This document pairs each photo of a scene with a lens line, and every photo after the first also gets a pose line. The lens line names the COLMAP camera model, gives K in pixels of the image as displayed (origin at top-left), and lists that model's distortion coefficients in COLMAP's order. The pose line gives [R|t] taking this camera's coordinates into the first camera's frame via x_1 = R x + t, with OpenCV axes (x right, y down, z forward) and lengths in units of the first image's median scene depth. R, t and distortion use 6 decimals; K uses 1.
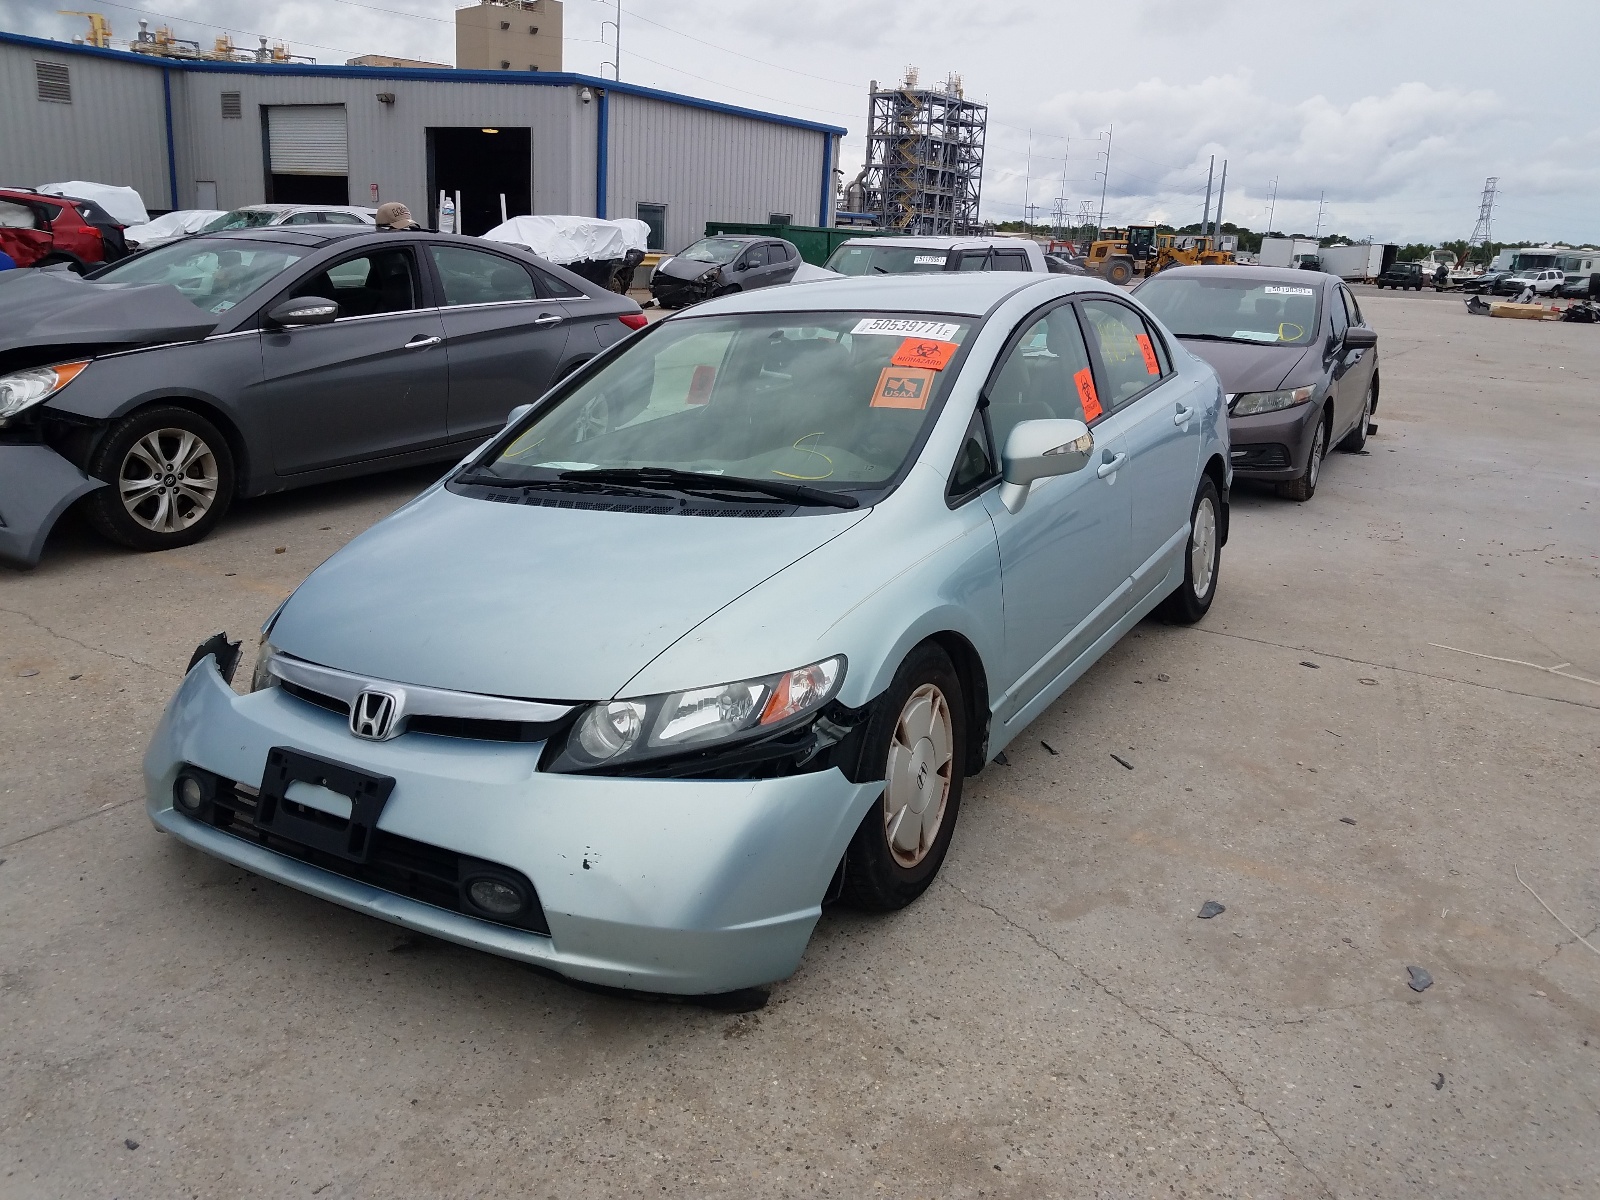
lens RADIAL K [[1281.8, 0, 800.0], [0, 1281.8, 600.0], [0, 0, 1]] dist [-0.006722, 0.003668]
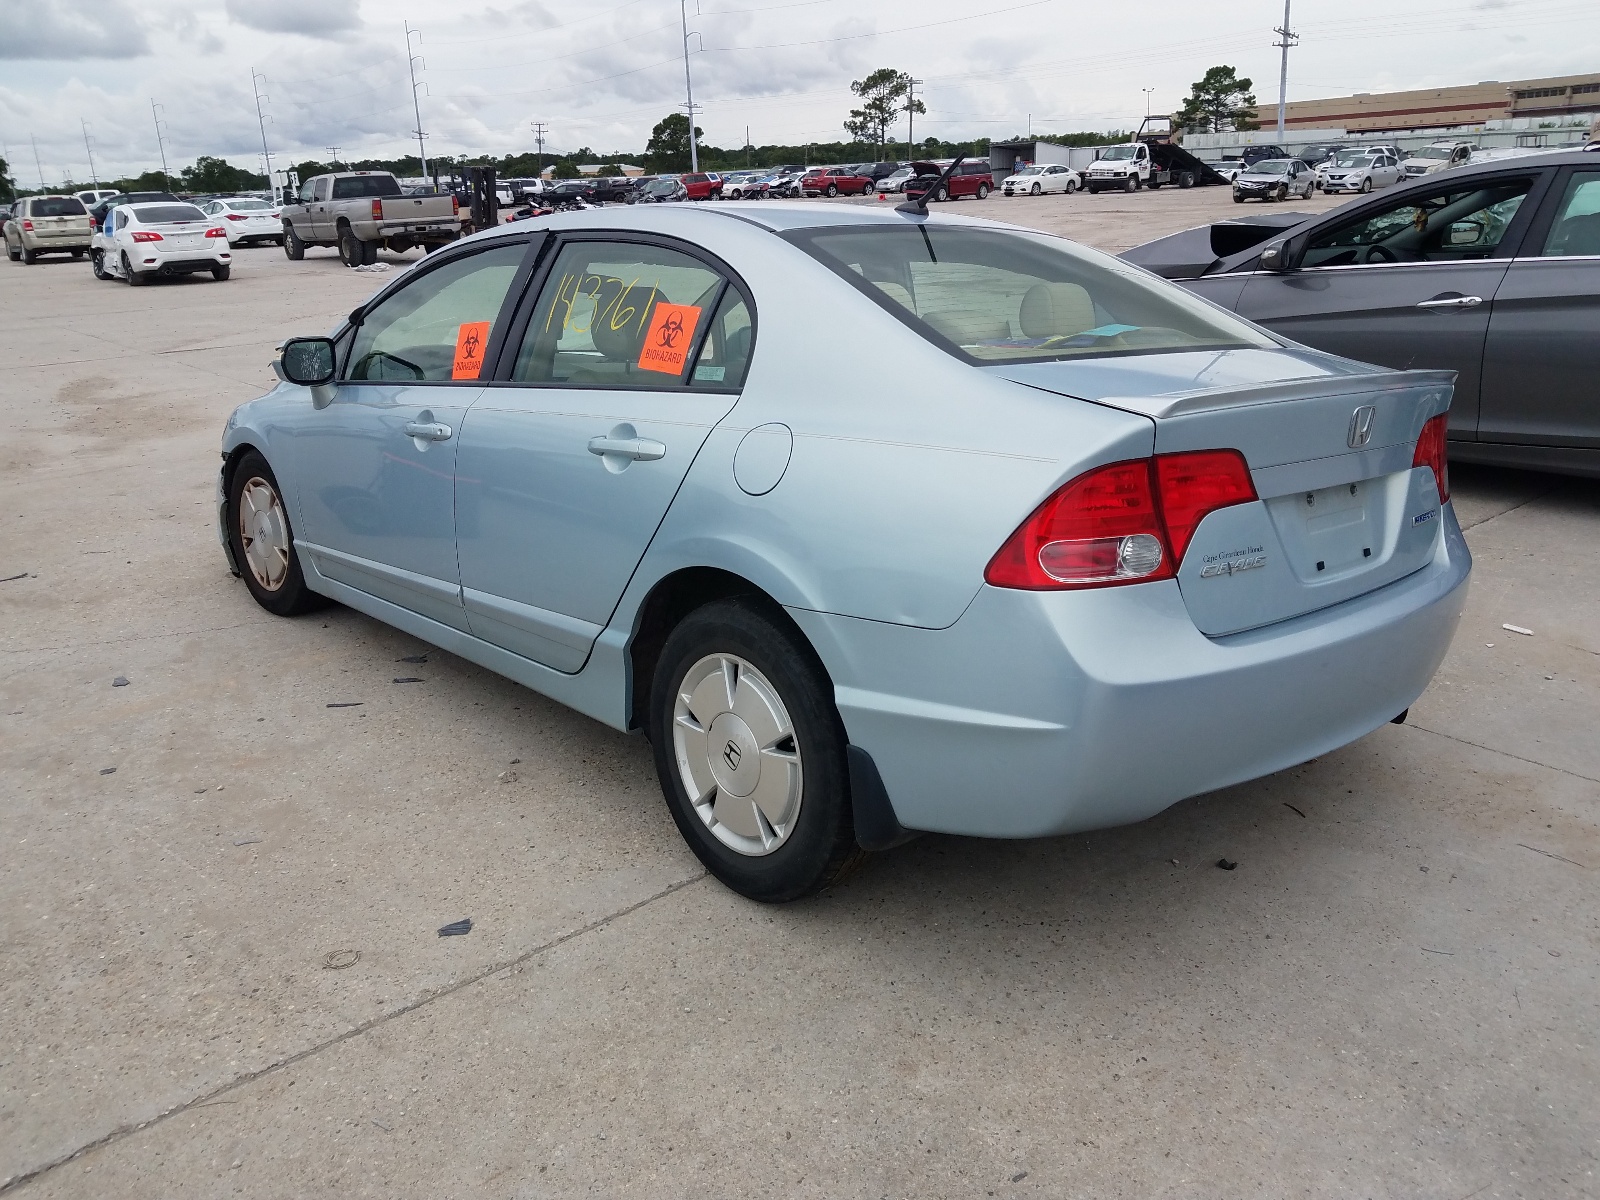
lens RADIAL K [[1281.8, 0, 800.0], [0, 1281.8, 600.0], [0, 0, 1]] dist [-0.006722, 0.003668]
pose [[-0.330484, 0.263293, -0.906343, 0.620965], [-0.231670, 0.908291, 0.348334, -0.229754], [0.914937, 0.325092, -0.239178, 0.941440]]
